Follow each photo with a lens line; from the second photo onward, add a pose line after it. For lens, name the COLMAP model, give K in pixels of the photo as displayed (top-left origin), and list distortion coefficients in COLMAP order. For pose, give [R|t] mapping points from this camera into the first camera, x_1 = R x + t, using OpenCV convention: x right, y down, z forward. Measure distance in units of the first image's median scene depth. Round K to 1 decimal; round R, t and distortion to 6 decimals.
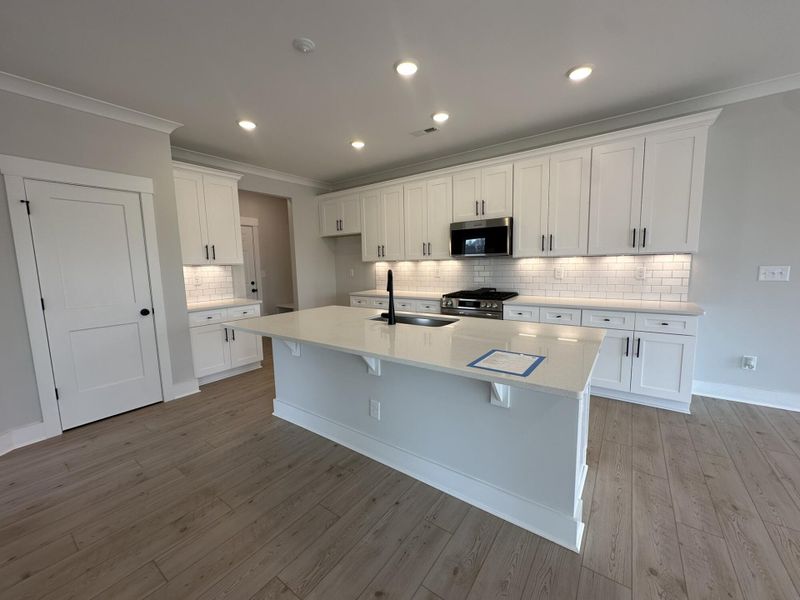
lens RADIAL K [[327.1, 0, 366.5], [0, 327.1, 285.1], [0, 0, 1]] dist [0.120393, 0.000056]
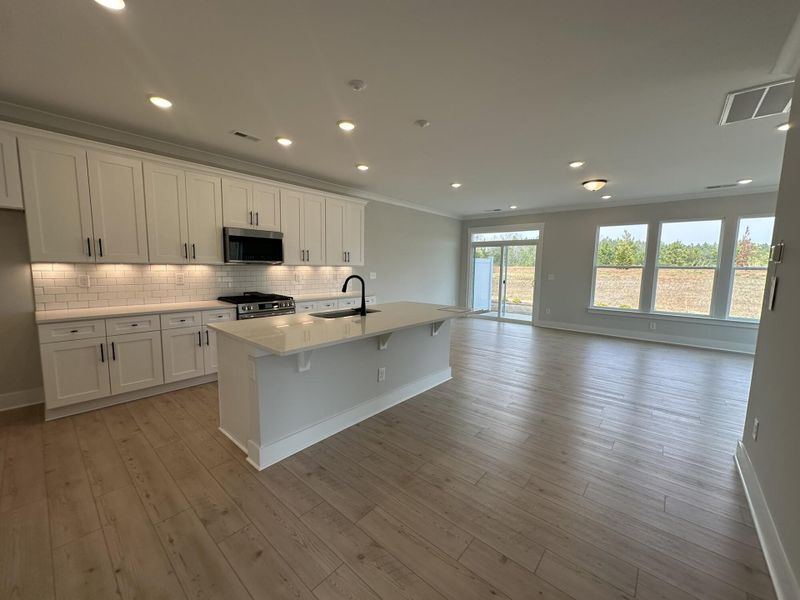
lens RADIAL K [[317.3, 0, 400.0], [0, 317.3, 300.0], [0, 0, 1]] dist [-0.000504, 0.000219]
pose [[0.030898, -0.085584, 0.995852, -0.673259], [0.060754, 0.994646, 0.083595, -0.020424], [-0.997674, 0.057919, 0.035932, 0.465855]]
